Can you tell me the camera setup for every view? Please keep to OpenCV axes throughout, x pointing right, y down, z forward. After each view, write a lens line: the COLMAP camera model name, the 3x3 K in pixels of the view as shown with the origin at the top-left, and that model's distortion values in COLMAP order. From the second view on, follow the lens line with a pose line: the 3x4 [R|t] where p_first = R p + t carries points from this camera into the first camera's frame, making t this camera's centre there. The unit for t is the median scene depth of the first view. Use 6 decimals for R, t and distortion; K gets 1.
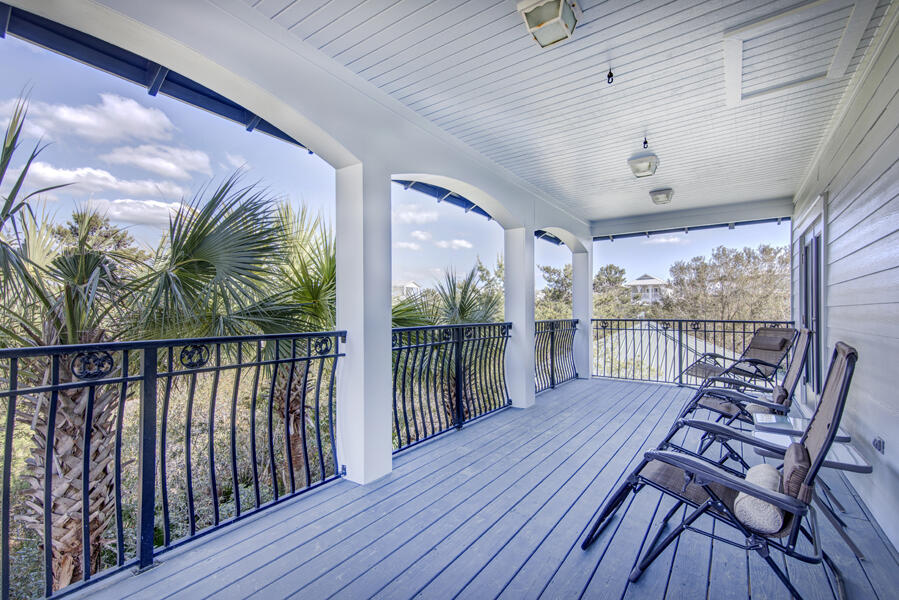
lens RADIAL K [[413.7, 0, 452.7], [0, 413.7, 314.1], [0, 0, 1]] dist [0.012945, -0.000182]
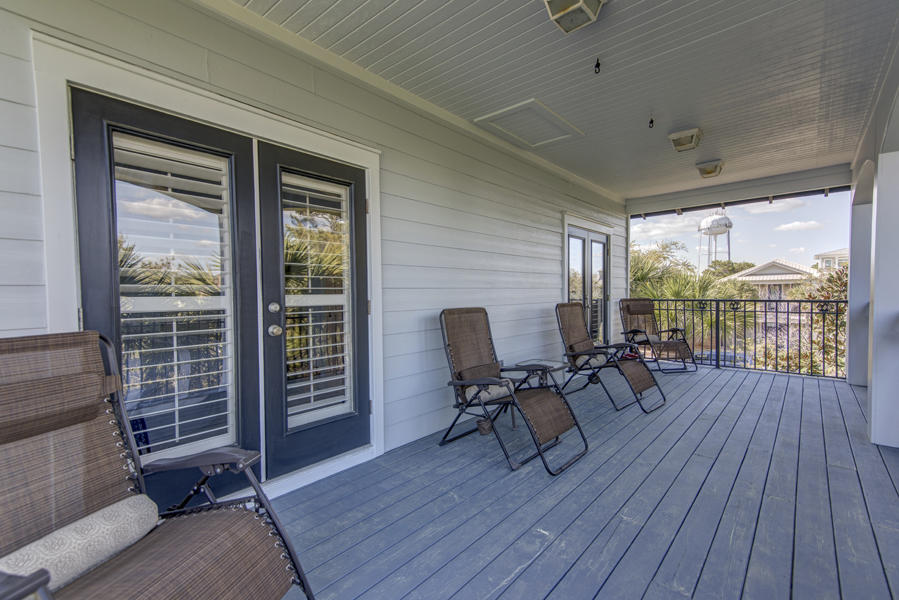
lens RADIAL K [[400.0, 0, 452.1], [0, 400.0, 305.8], [0, 0, 1]] dist [0.018882, 0.000214]
pose [[-0.993222, 0.005526, 0.116103, 0.451681], [0.009681, 0.999331, 0.035257, -0.008838], [-0.115831, 0.036142, -0.992611, 1.235566]]
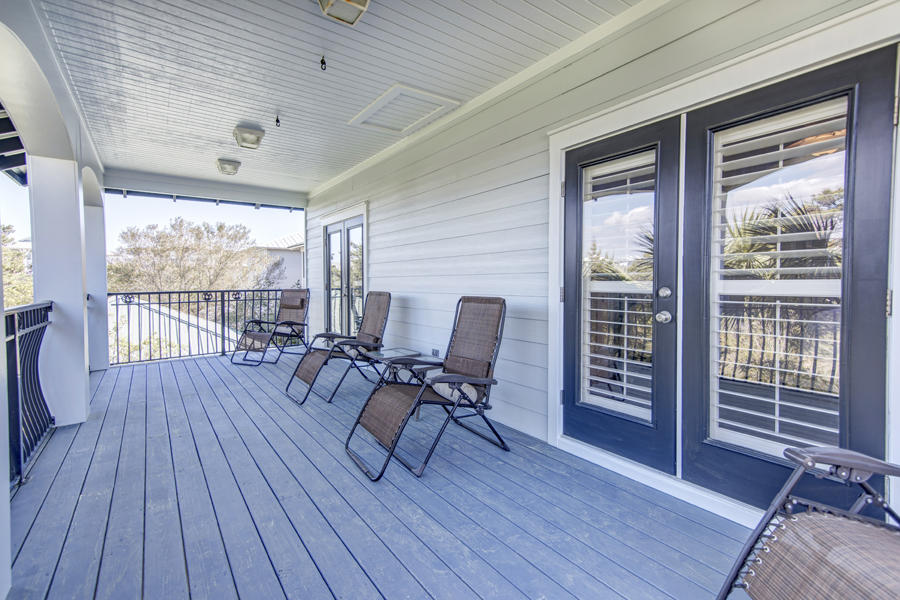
lens RADIAL K [[411.1, 0, 450.0], [0, 411.1, 300.0], [0, 0, 1]] dist [0.033645, 0.000041]
pose [[0.331940, -0.040596, 0.942427, -0.273612], [0.007742, 0.999157, 0.040313, -0.000032], [-0.943269, -0.006086, 0.331975, 0.162709]]
